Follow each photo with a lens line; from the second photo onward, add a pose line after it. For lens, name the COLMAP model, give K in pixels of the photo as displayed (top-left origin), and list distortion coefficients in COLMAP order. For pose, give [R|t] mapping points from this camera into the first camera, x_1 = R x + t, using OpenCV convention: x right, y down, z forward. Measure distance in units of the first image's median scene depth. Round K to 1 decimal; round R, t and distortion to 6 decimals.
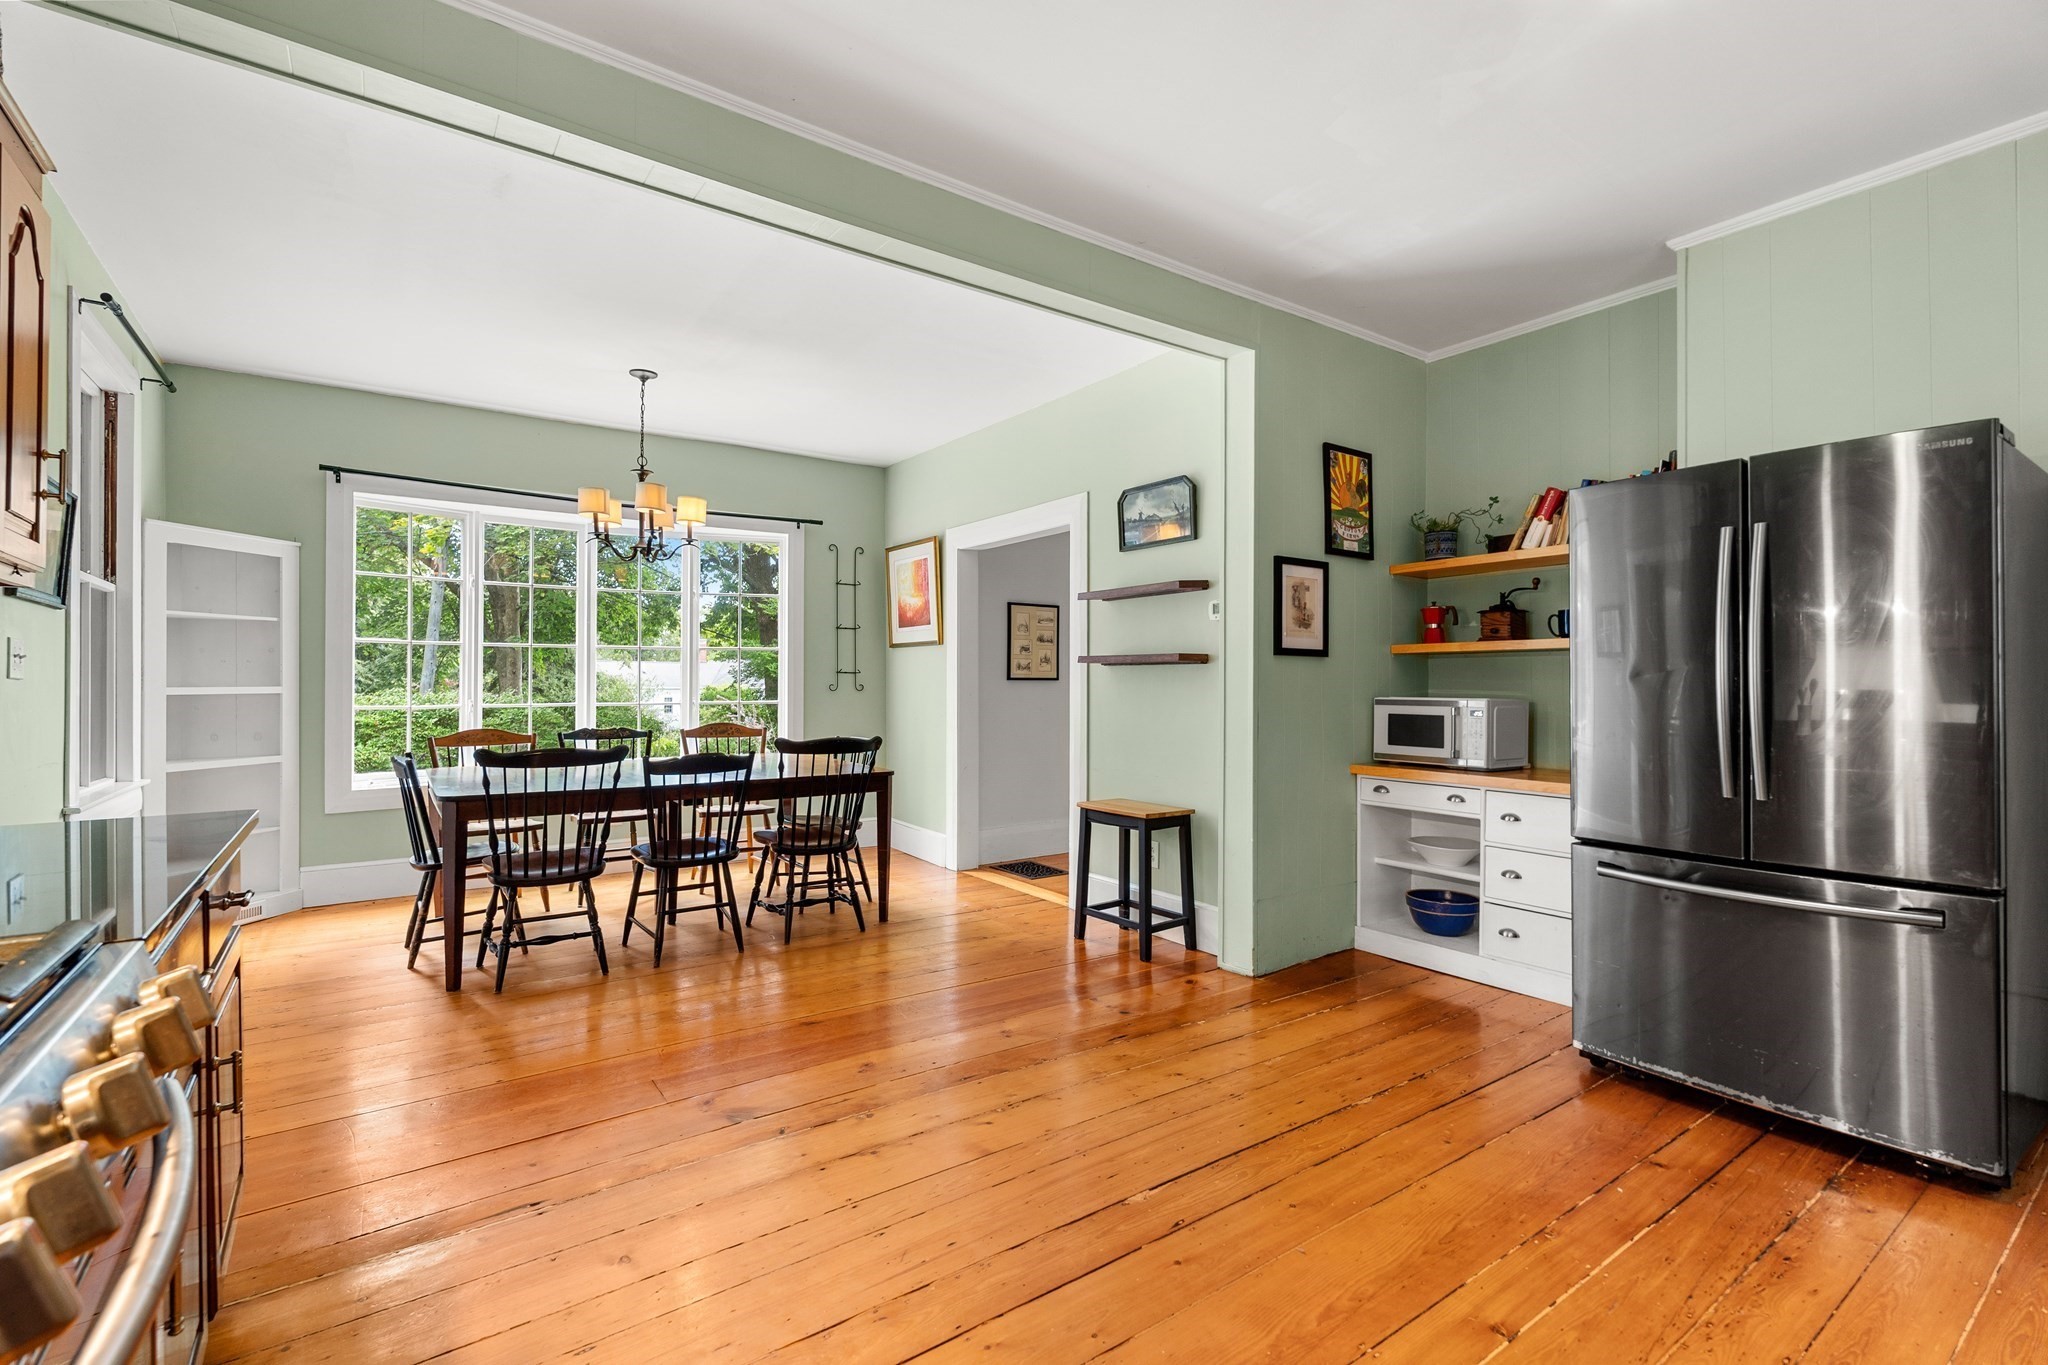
lens RADIAL K [[907.9, 0, 1022.8], [0, 907.9, 677.5], [0, 0, 1]] dist [0.001465, 0.000144]
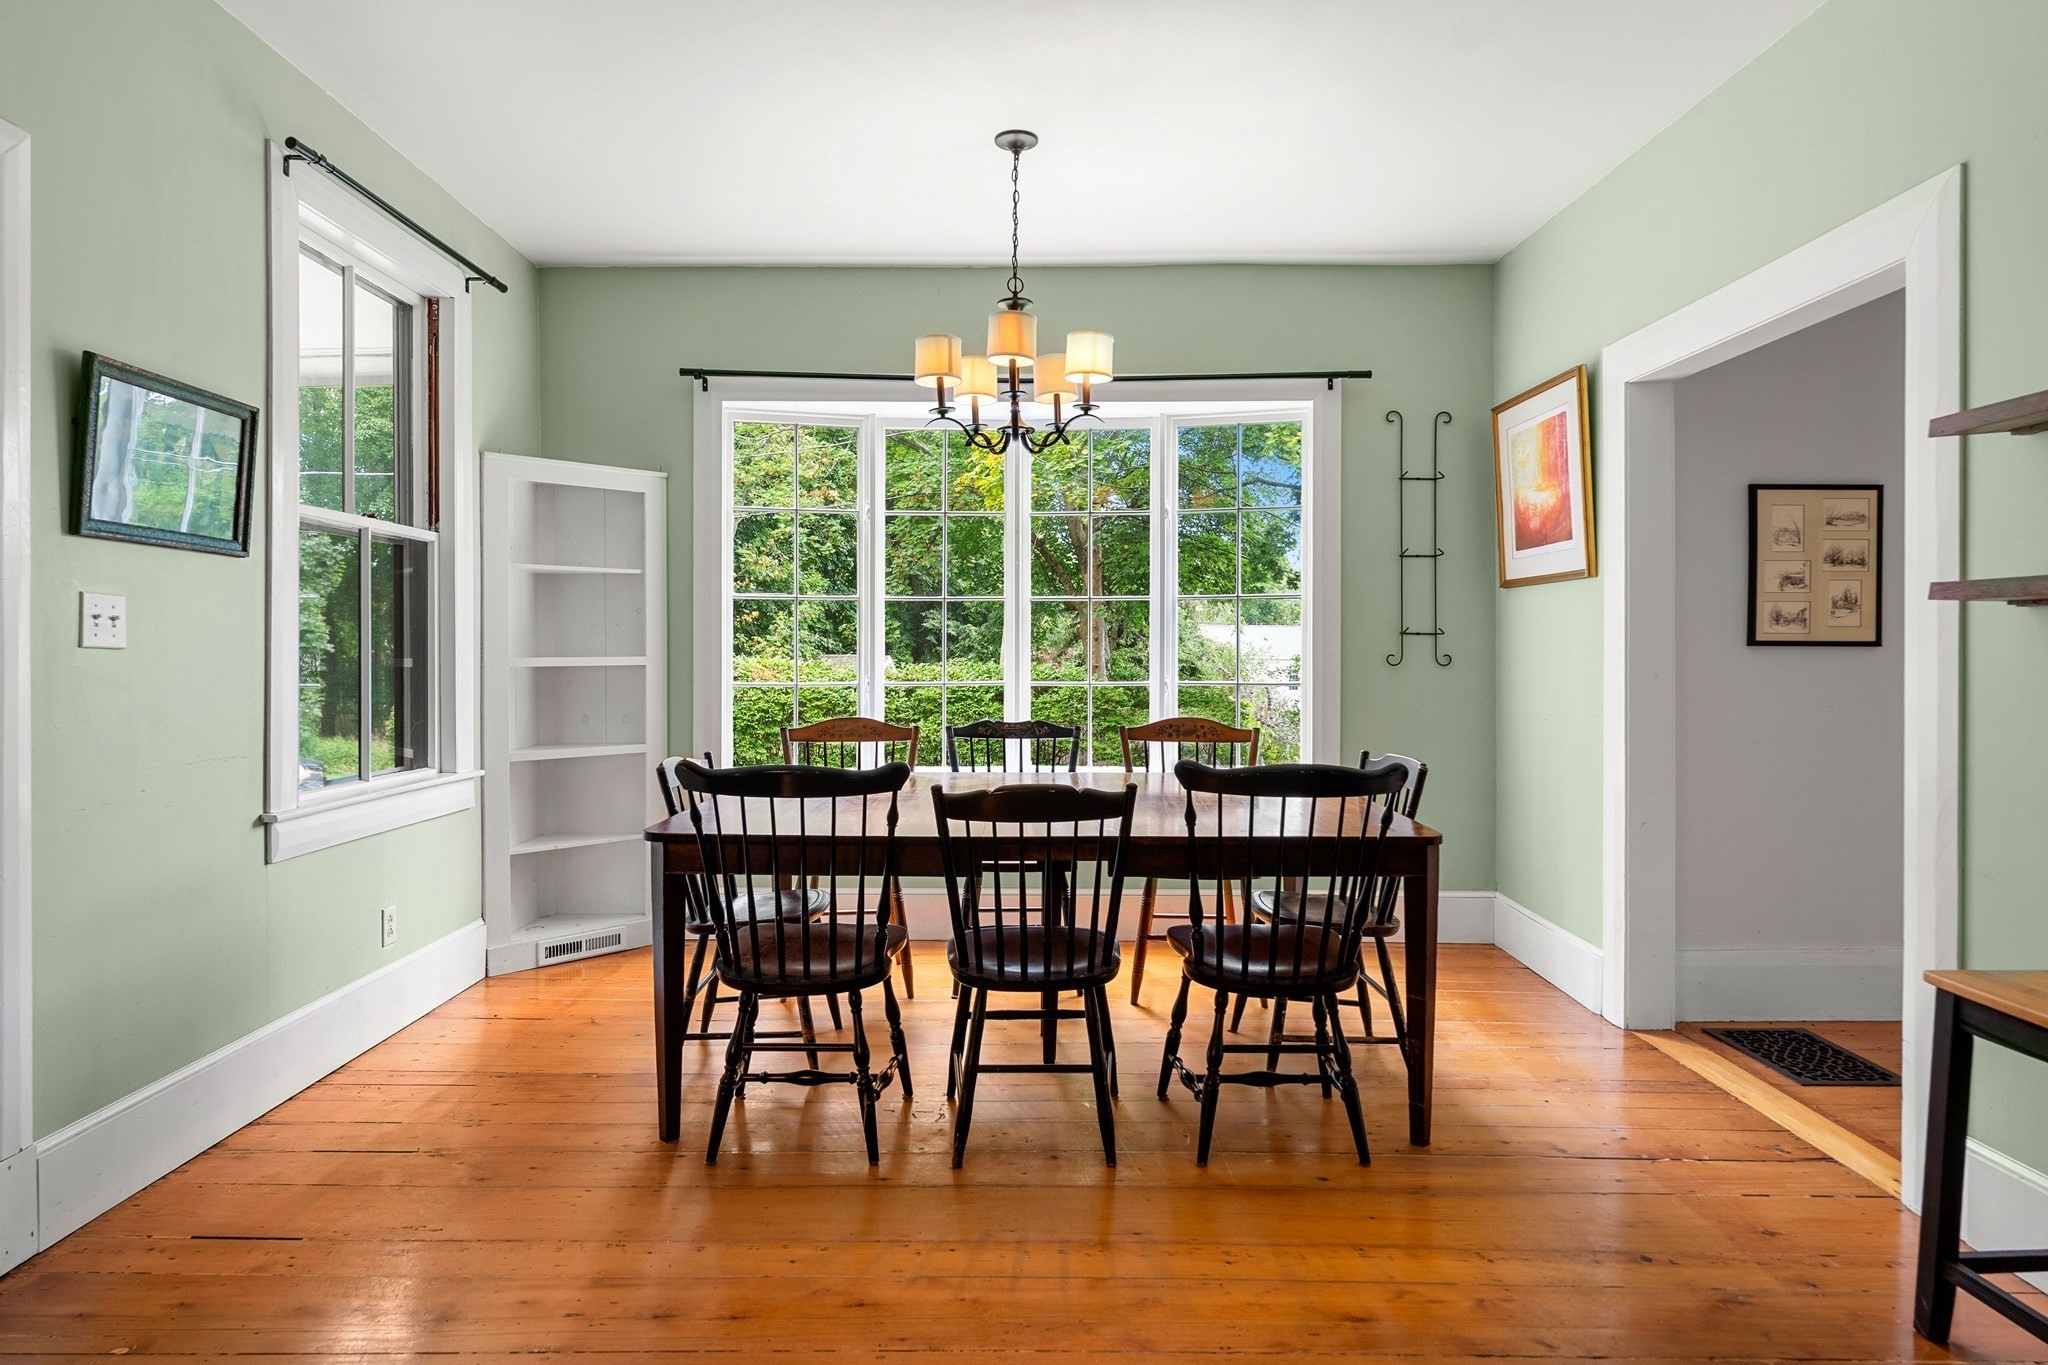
lens RADIAL K [[1149.3, 0, 1024.2], [0, 1149.3, 655.1], [0, 0, 1]] dist [0.001705, -0.001744]
pose [[0.818342, 0.001356, -0.574730, 0.025365], [0.003886, 0.999961, 0.007892, 0.002031], [0.574719, -0.008692, 0.818305, 0.357689]]
